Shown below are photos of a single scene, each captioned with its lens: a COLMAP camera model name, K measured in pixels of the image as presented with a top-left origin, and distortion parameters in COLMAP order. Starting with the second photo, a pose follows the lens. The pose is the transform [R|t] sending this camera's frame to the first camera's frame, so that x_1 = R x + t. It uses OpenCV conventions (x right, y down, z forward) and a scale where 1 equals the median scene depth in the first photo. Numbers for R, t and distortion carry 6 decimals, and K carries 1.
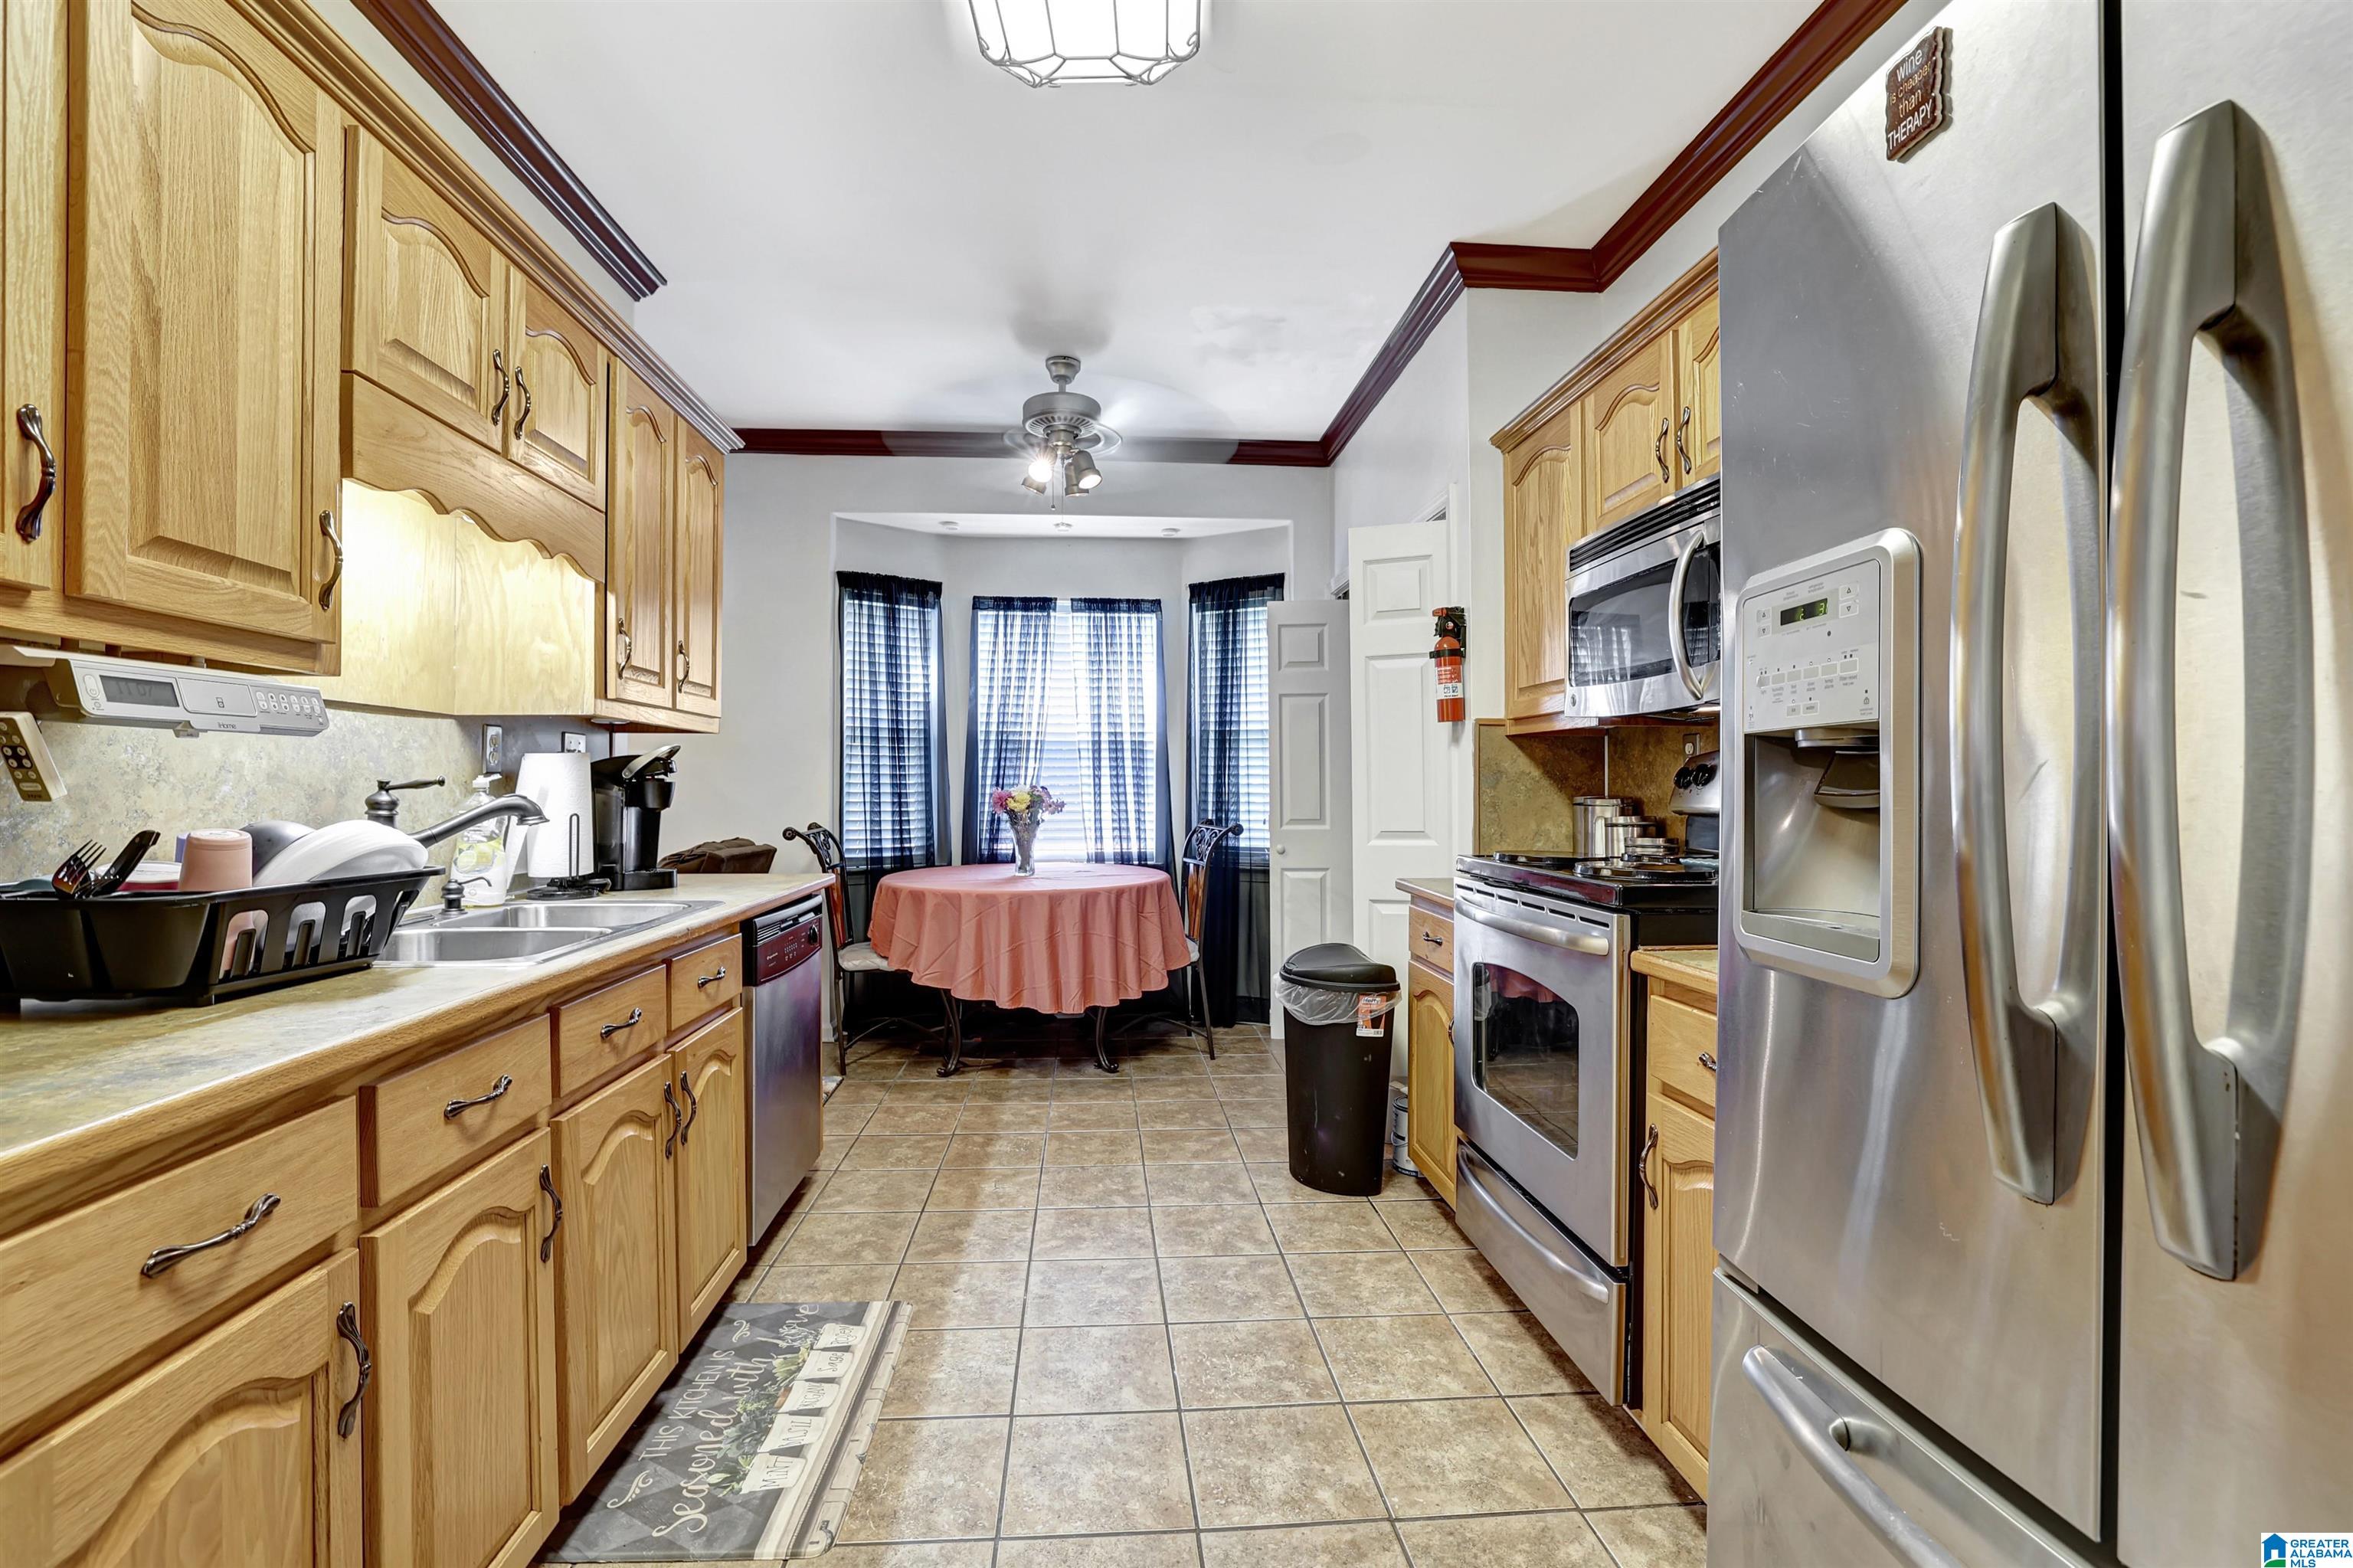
lens RADIAL K [[1030.4, 0, 1176.5], [0, 1030.4, 784.0], [0, 0, 1]] dist [-0.028982, 0.022548]
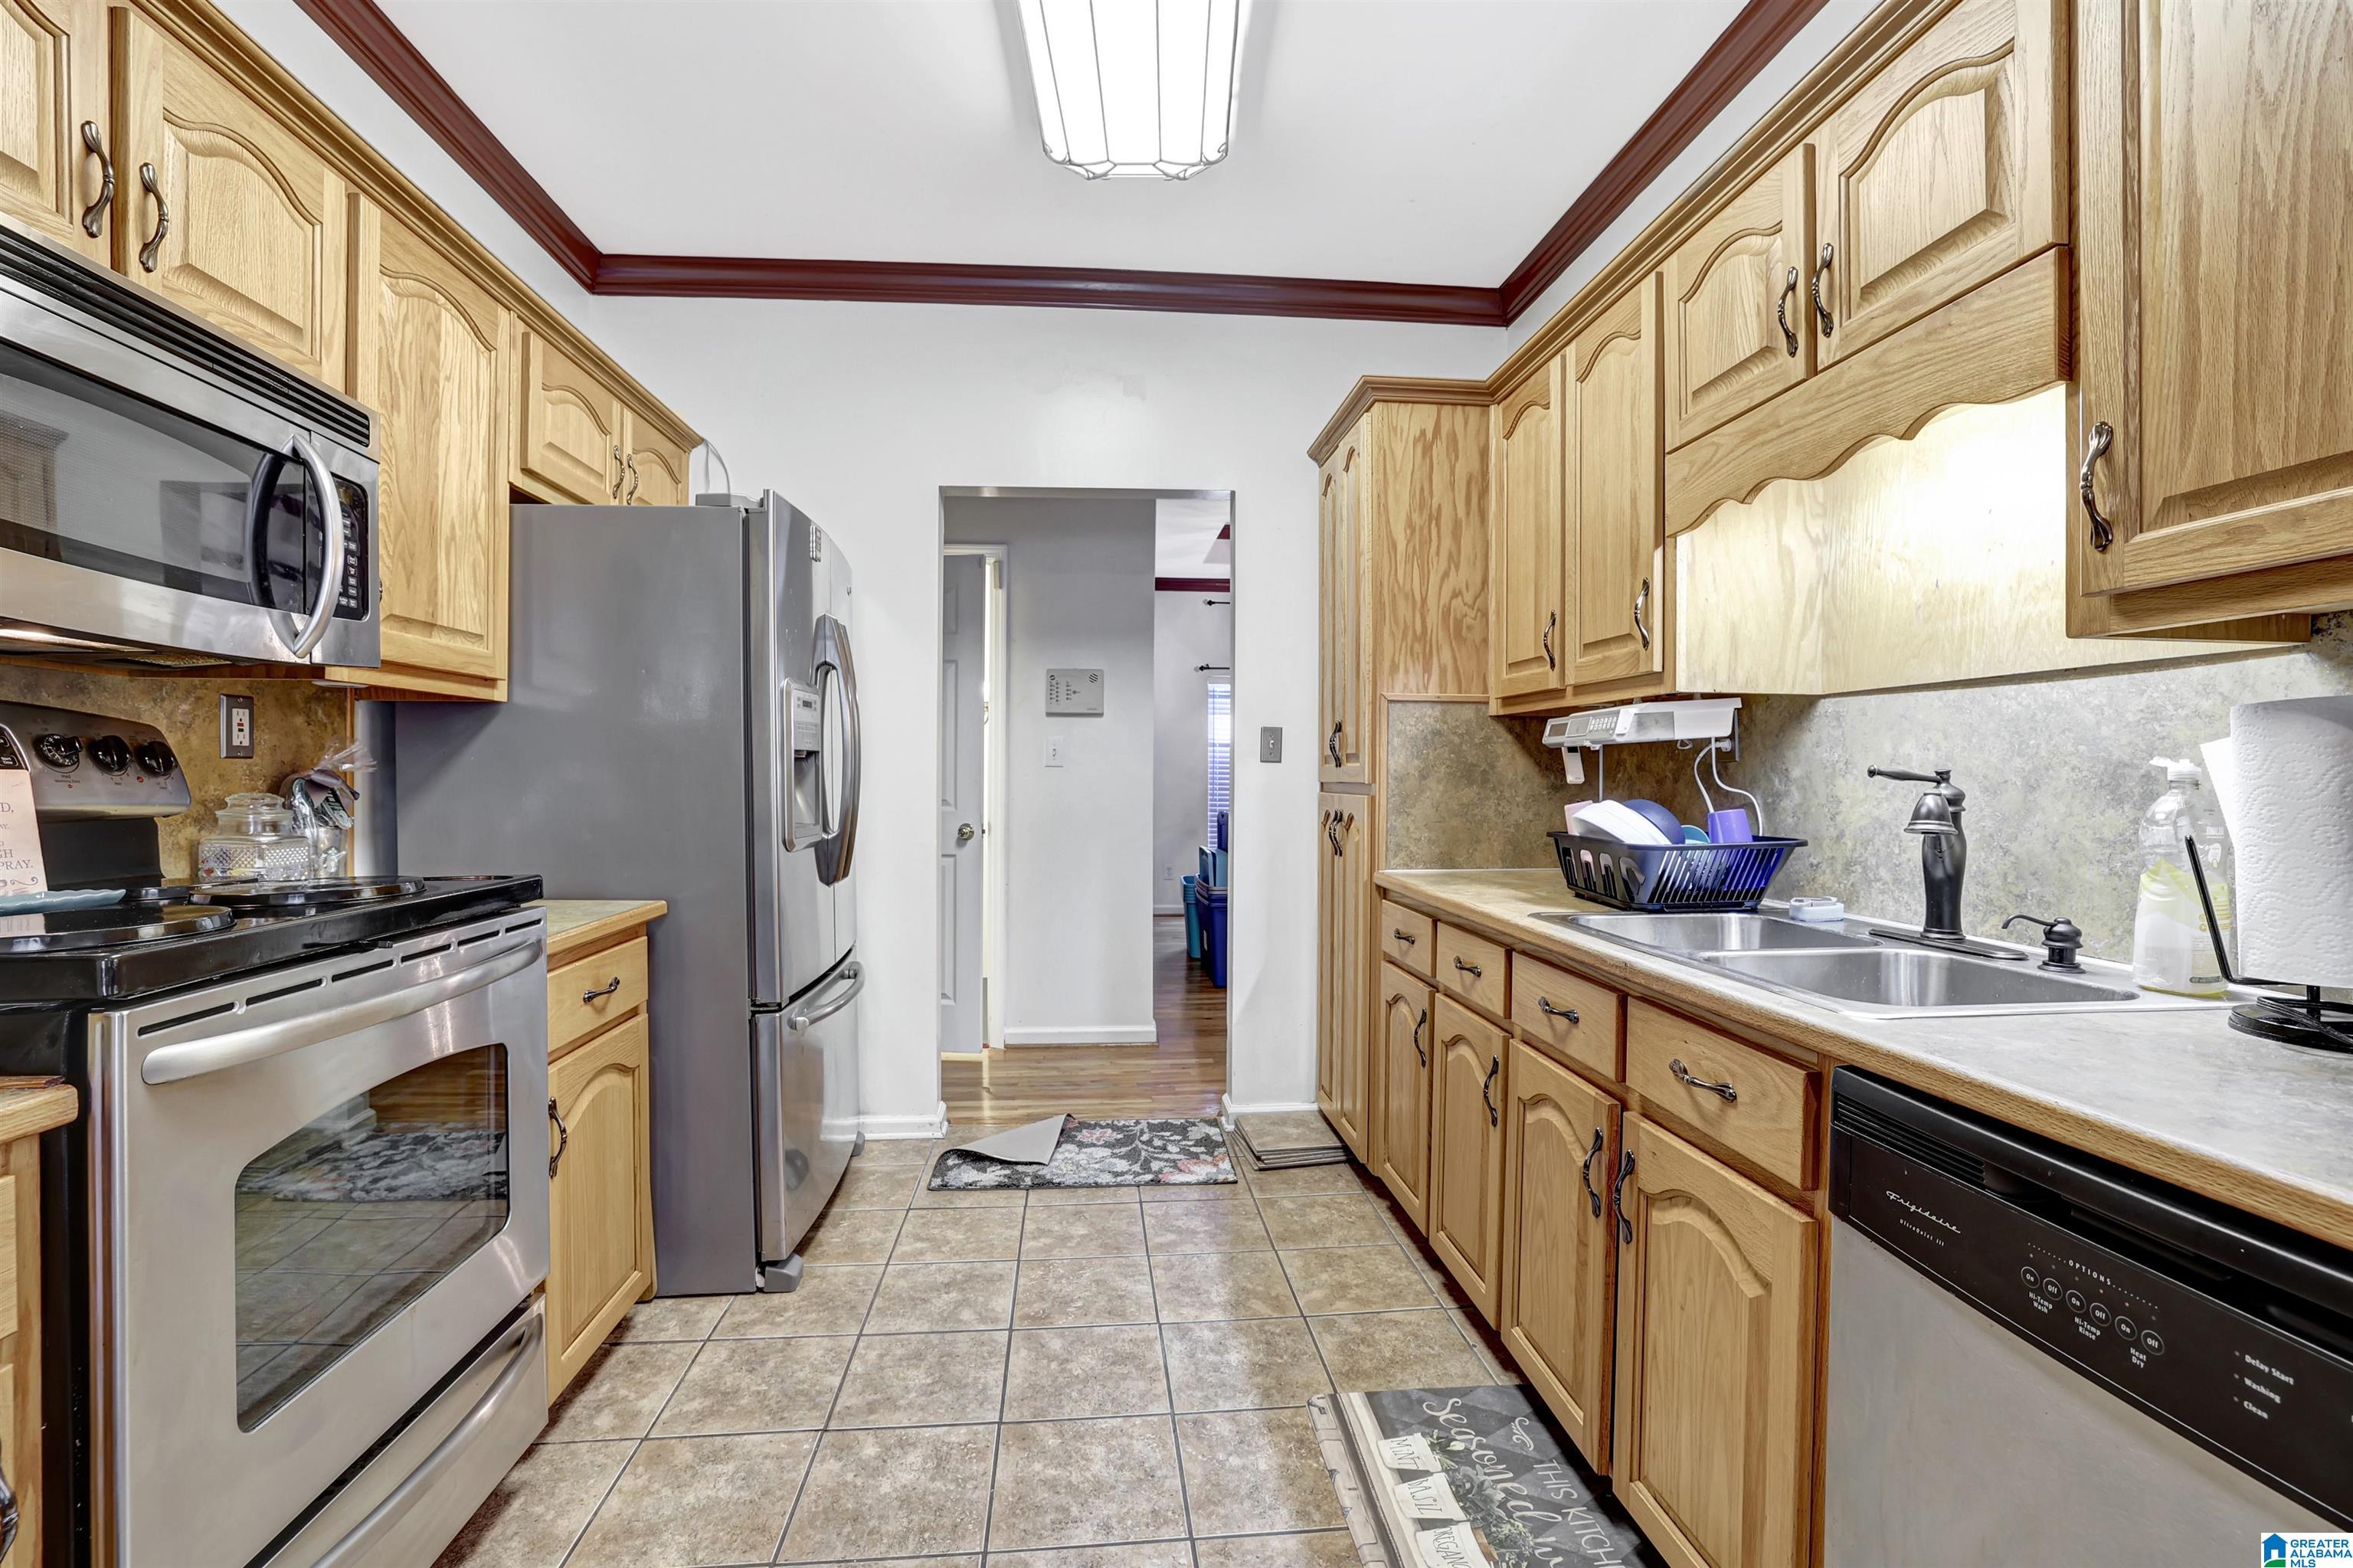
lens RADIAL K [[1030.4, 0, 1176.5], [0, 1030.4, 784.0], [0, 0, 1]] dist [-0.028982, 0.022548]
pose [[-0.999932, -0.003687, -0.011102, -0.148543], [-0.003767, 0.999967, 0.007235, 0.003871], [0.011075, 0.007276, -0.999912, 1.965219]]
